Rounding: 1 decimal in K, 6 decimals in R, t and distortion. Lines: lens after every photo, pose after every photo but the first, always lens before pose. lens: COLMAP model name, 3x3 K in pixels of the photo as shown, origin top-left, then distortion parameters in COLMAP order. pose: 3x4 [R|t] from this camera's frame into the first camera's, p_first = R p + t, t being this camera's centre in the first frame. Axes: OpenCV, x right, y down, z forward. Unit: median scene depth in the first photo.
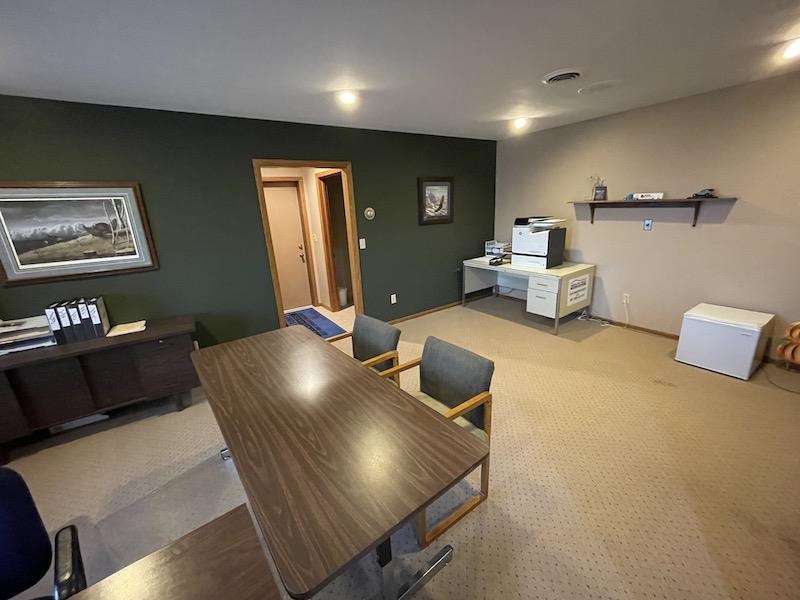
lens RADIAL K [[324.2, 0, 400.0], [0, 324.2, 300.0], [0, 0, 1]] dist [-0.000410, 0.000381]
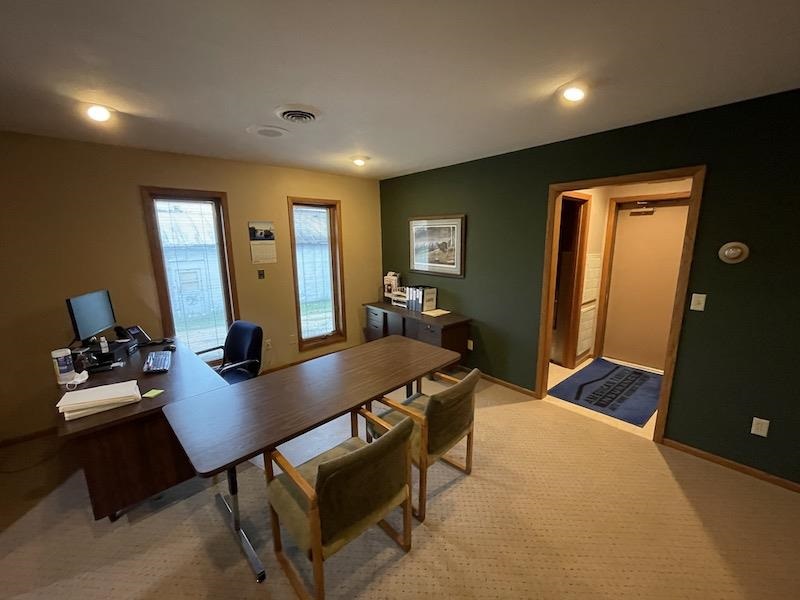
lens RADIAL K [[324.2, 0, 400.0], [0, 324.2, 300.0], [0, 0, 1]] dist [-0.000410, 0.000381]
pose [[0.126744, 0.232977, -0.964187, 0.563294], [-0.276686, 0.941750, 0.191185, -0.211078], [0.952565, 0.242546, 0.183823, 0.581556]]
